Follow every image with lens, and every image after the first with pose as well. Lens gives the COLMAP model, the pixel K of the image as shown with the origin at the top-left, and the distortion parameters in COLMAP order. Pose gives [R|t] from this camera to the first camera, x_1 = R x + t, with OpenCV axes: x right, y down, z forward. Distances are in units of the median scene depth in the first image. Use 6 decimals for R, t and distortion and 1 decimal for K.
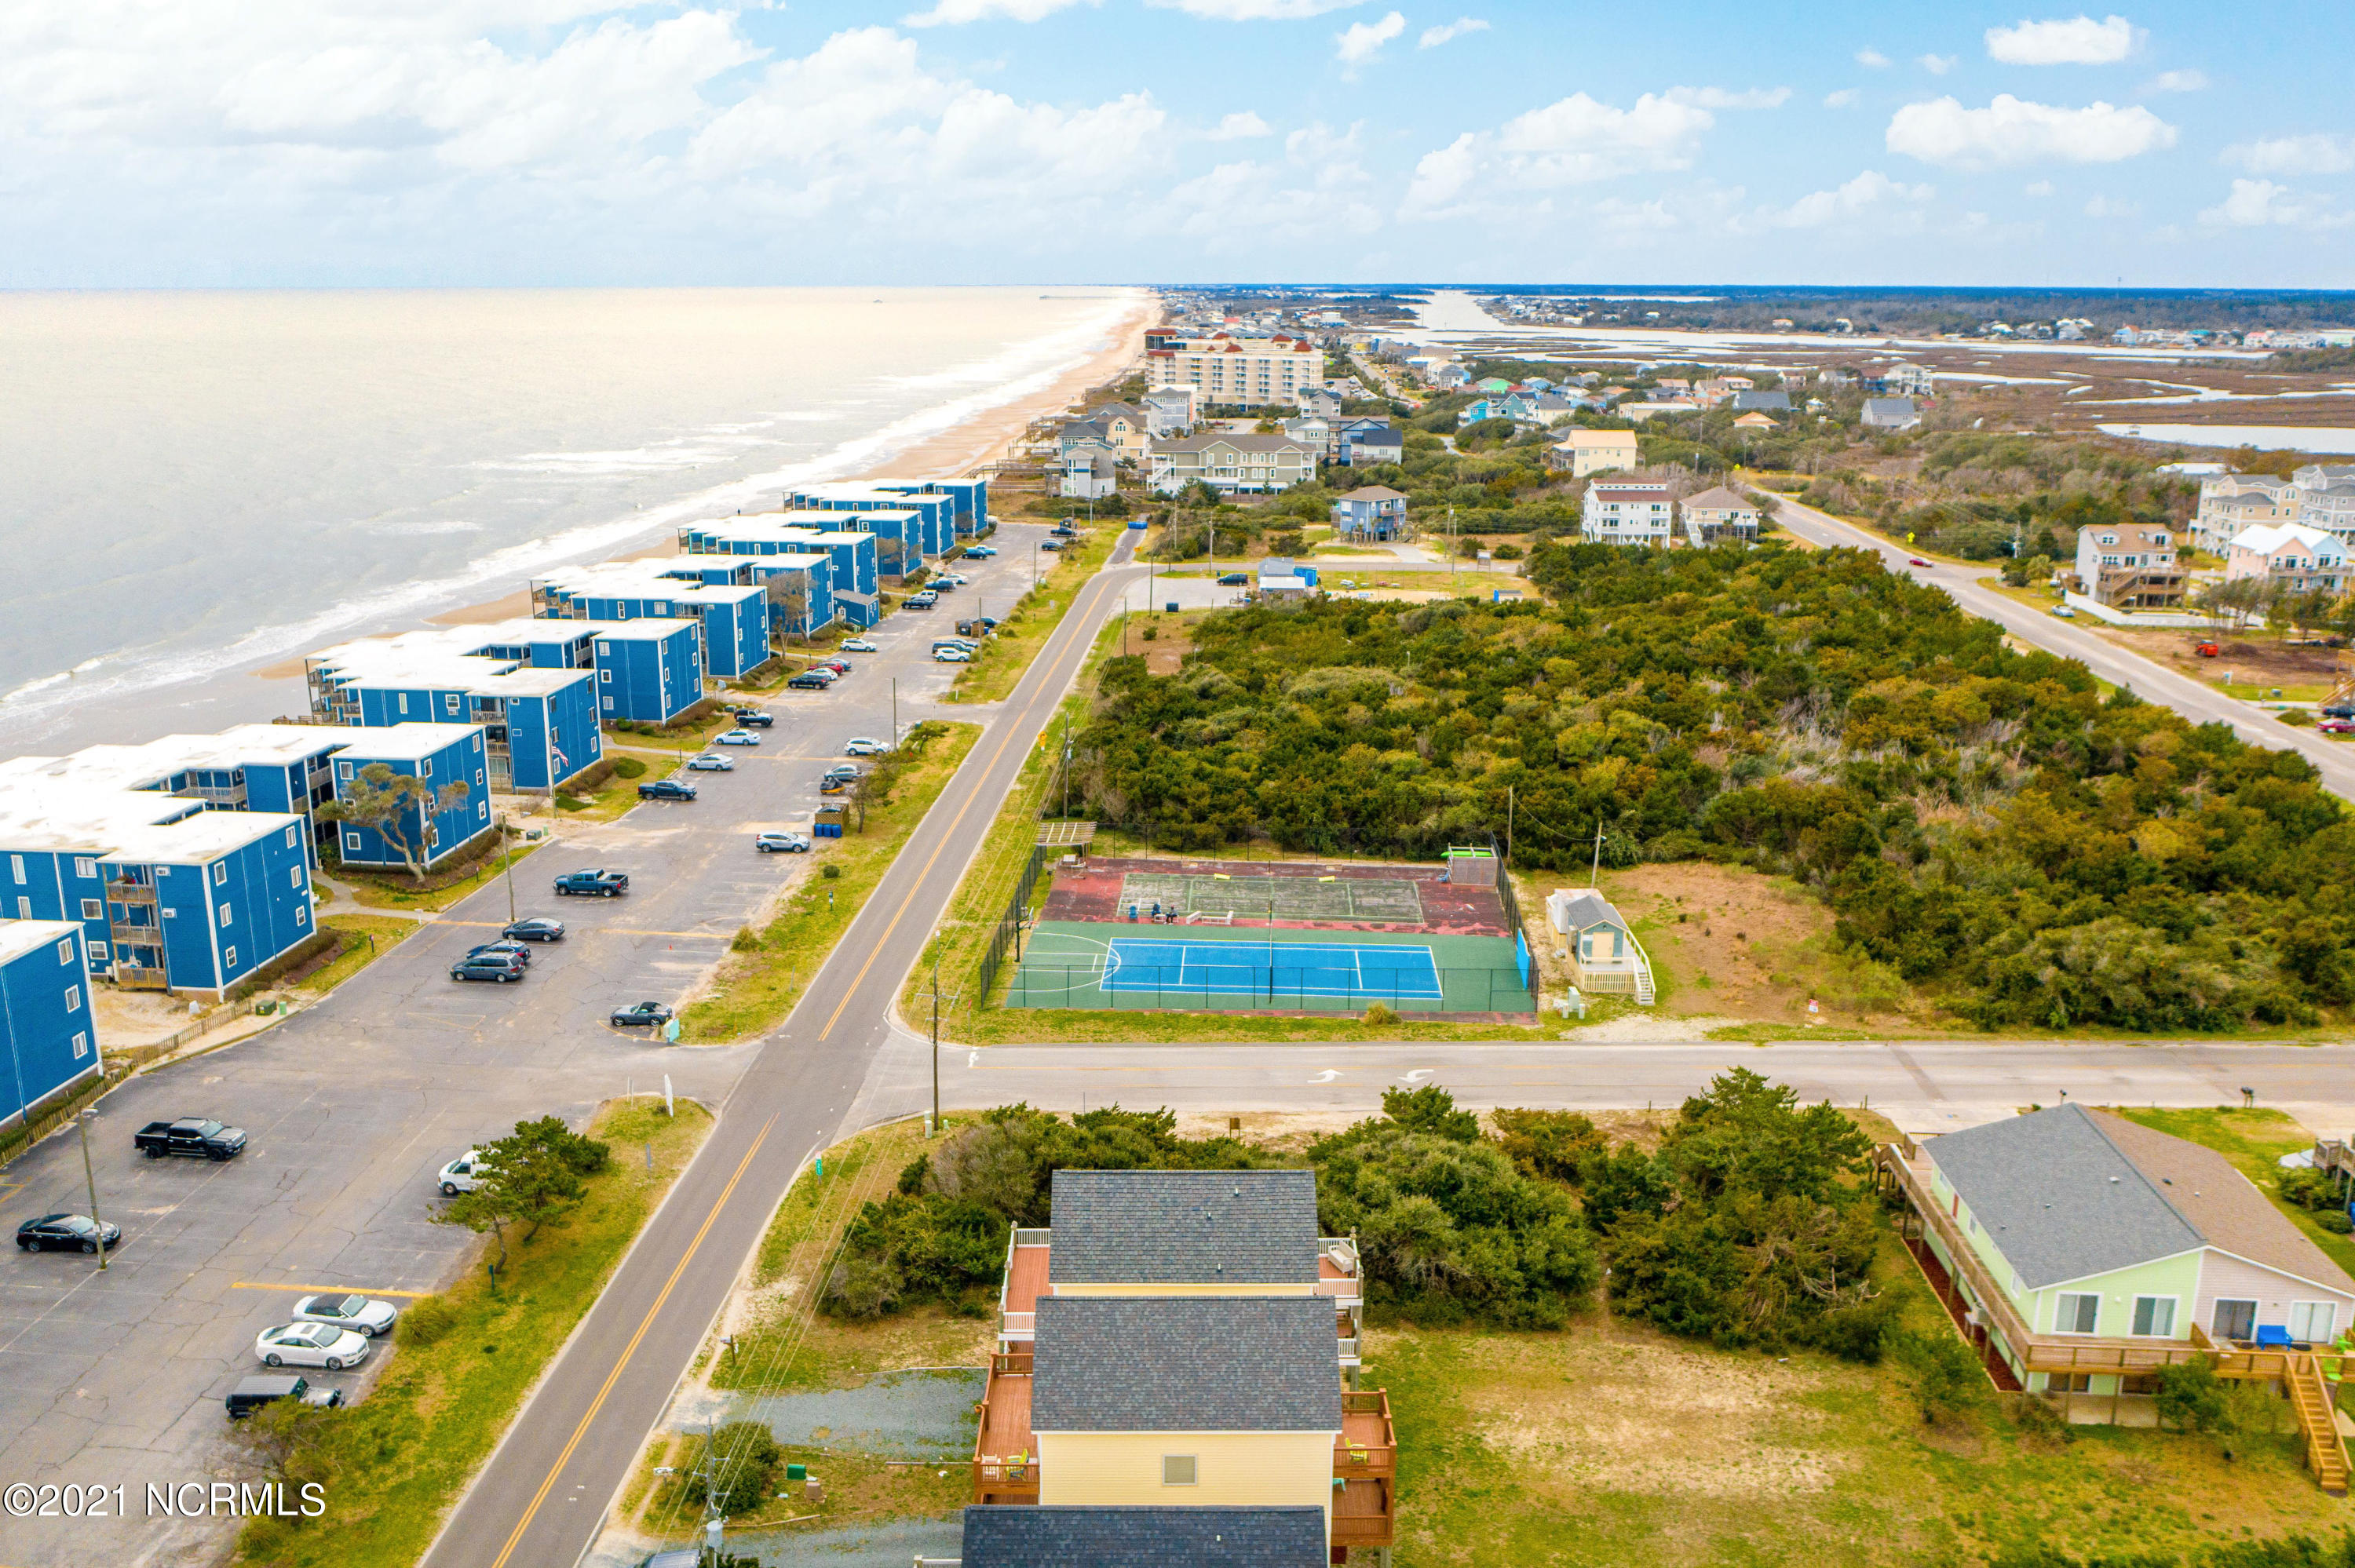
lens RADIAL K [[1929.2, 0, 1181.2], [0, 1929.2, 757.7], [0, 0, 1]] dist [-0.002749, 0.000770]
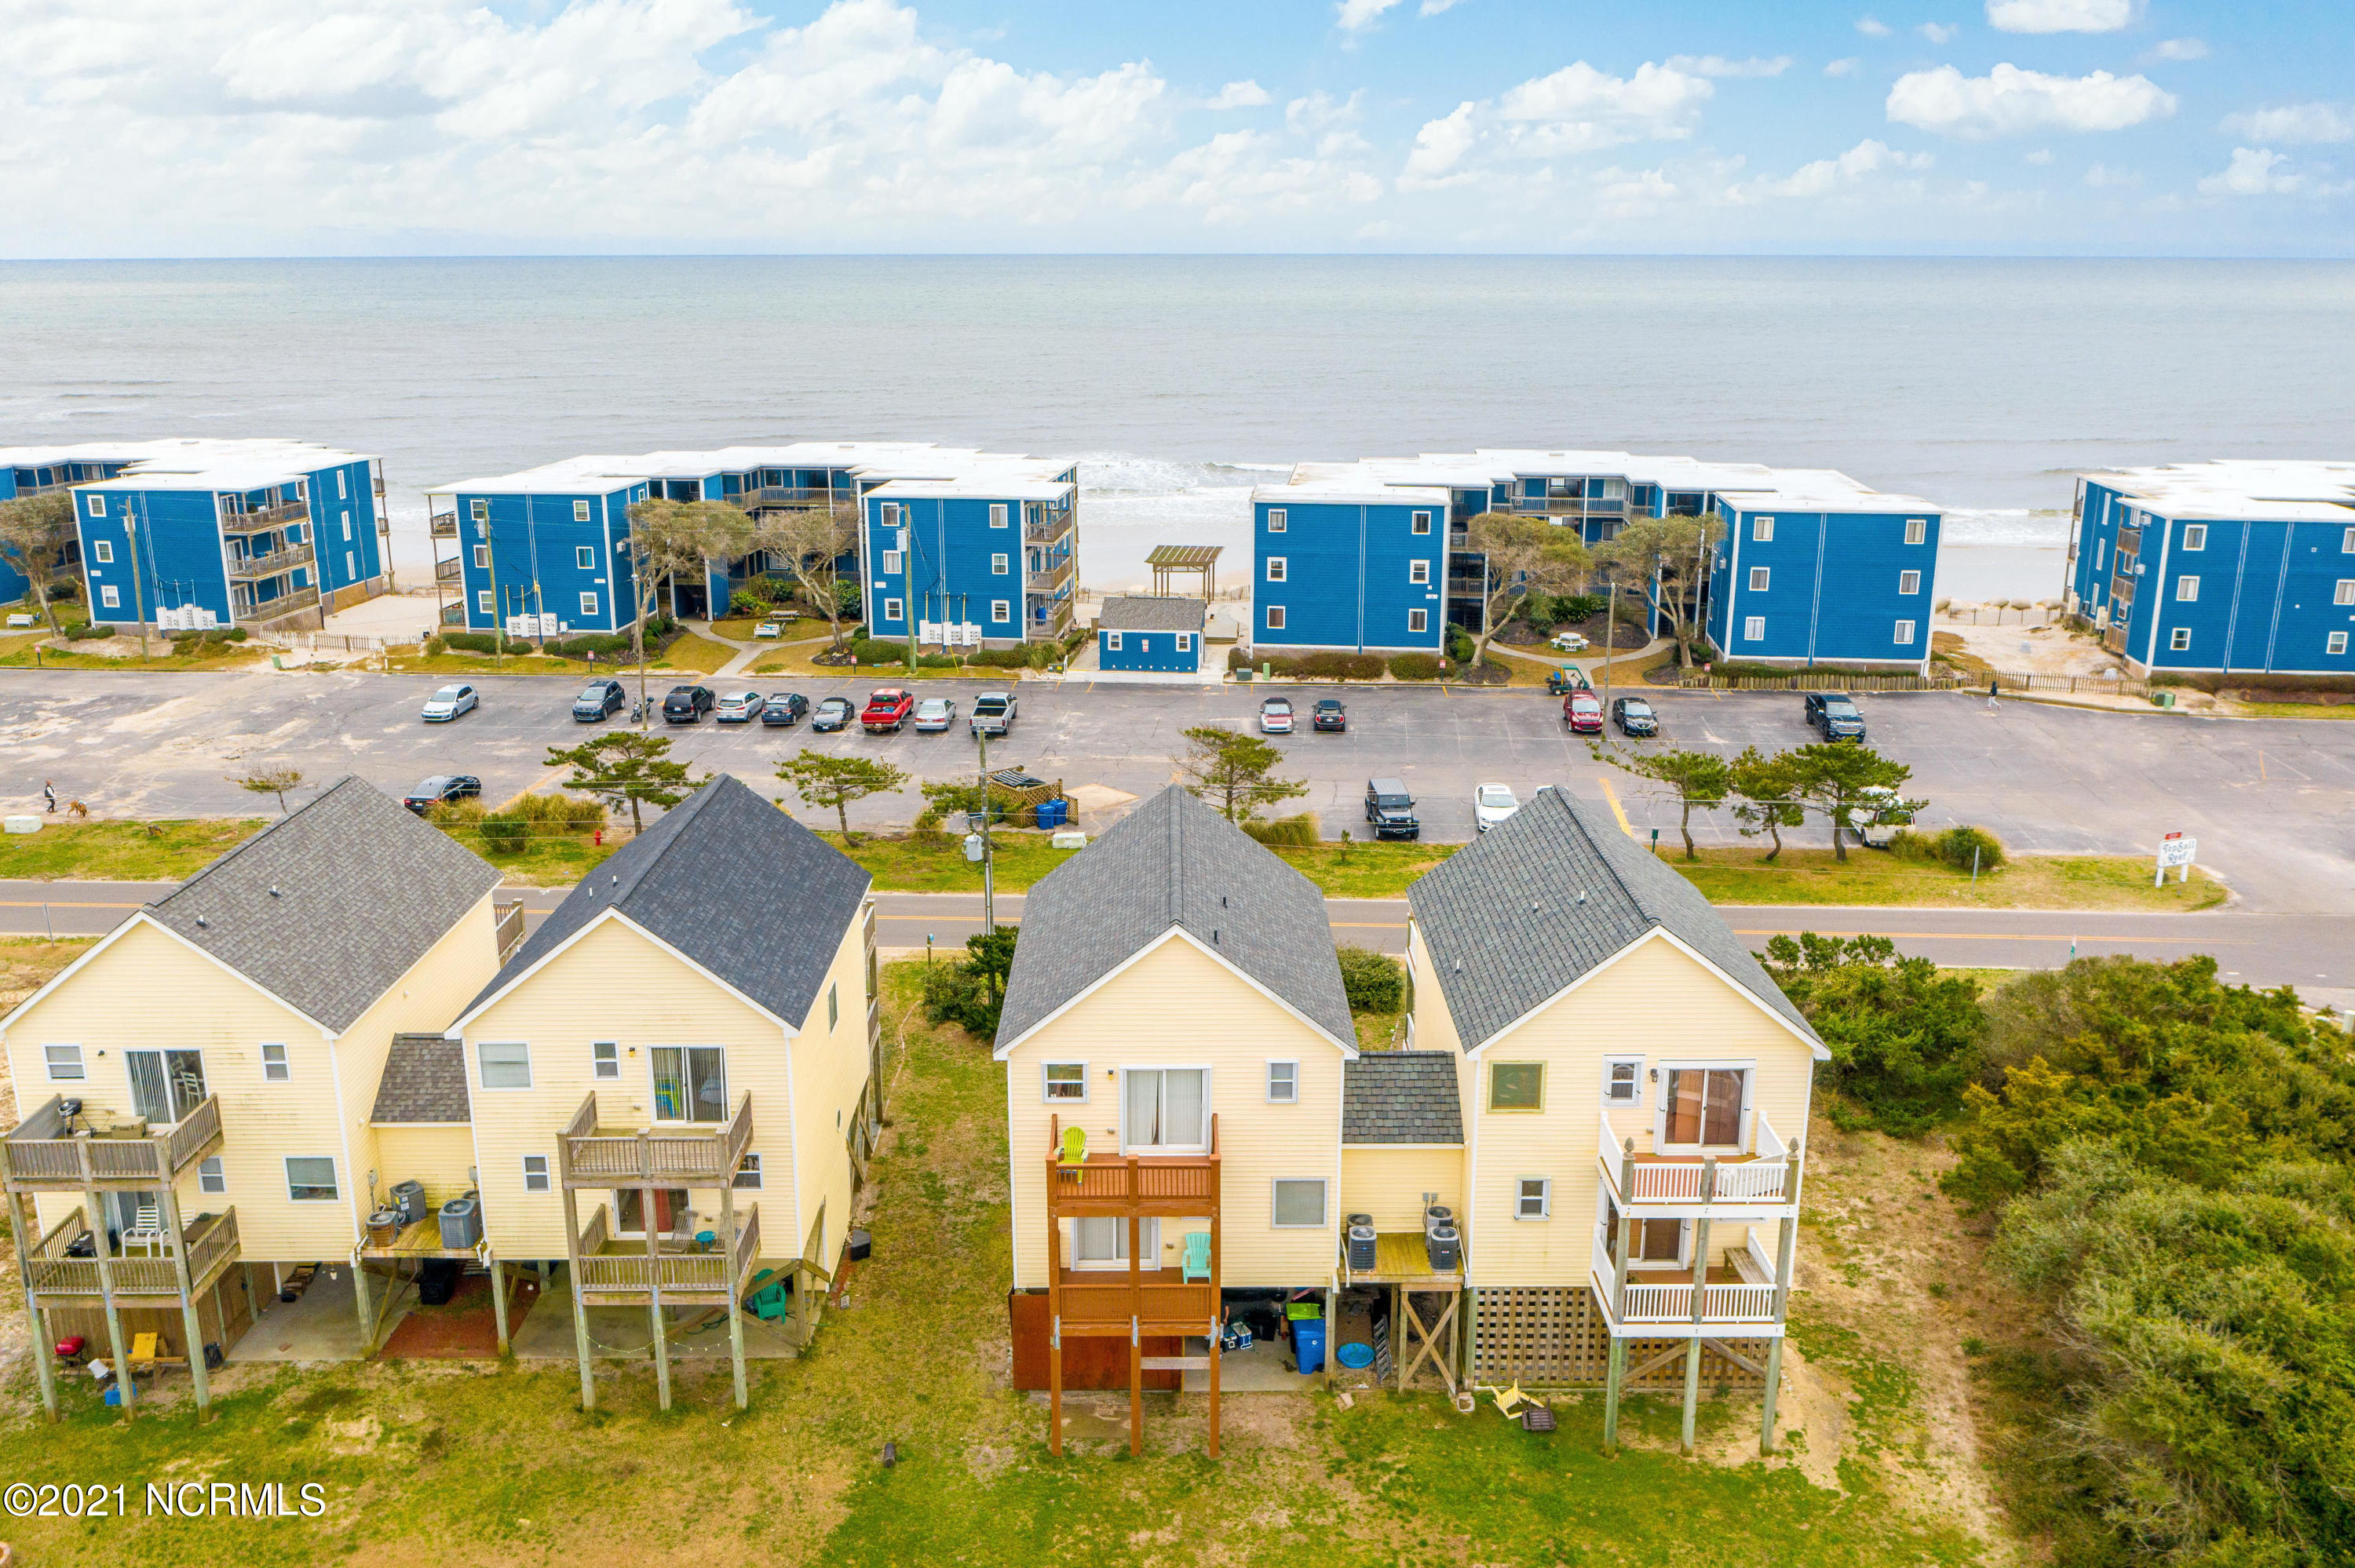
lens RADIAL K [[1929.2, 0, 1181.2], [0, 1929.2, 757.7], [0, 0, 1]] dist [-0.002749, 0.000770]
pose [[-0.008837, 0.255257, -0.966833, 0.352162], [-0.253484, 0.934718, 0.249095, 0.051923], [0.967299, 0.247278, 0.056443, 0.539792]]
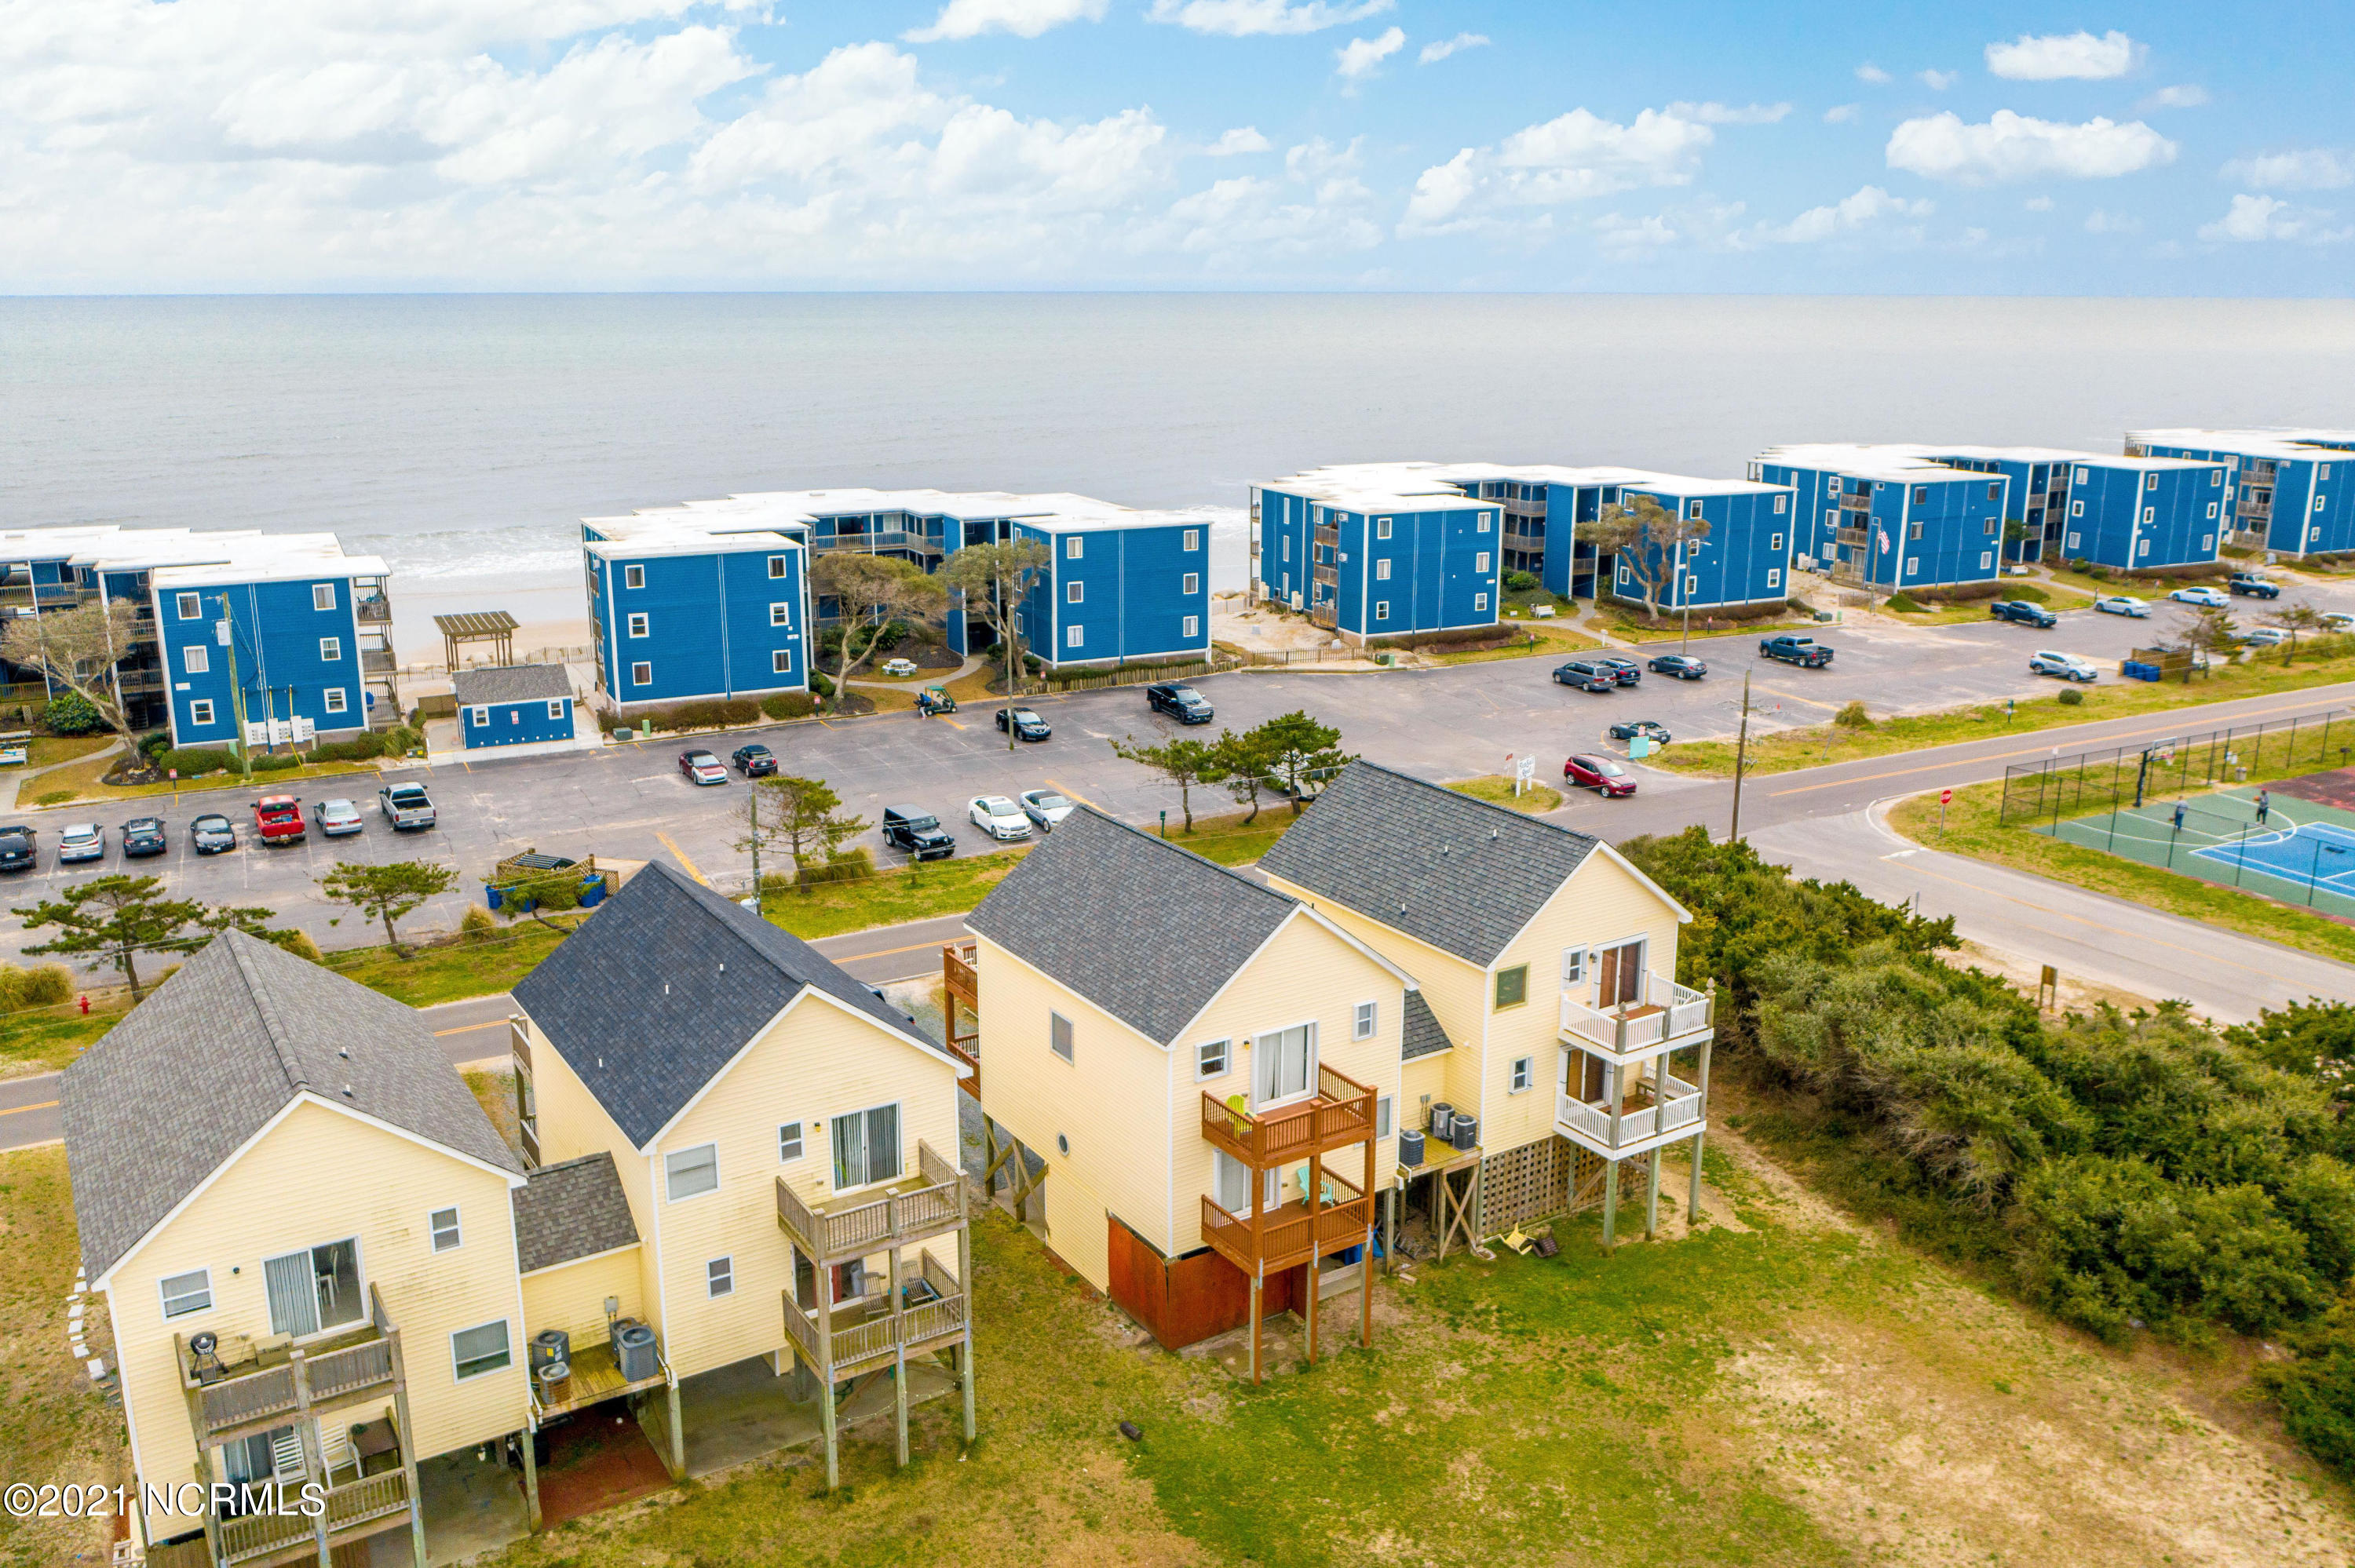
lens RADIAL K [[1925.3, 0, 1182.4], [0, 1925.3, 741.2], [0, 0, 1]] dist [-0.007293, -0.002207]
pose [[0.528487, 0.194591, -0.826339, 0.340590], [-0.211455, 0.972870, 0.093860, 0.097499], [0.822185, 0.125129, 0.555297, 0.331729]]
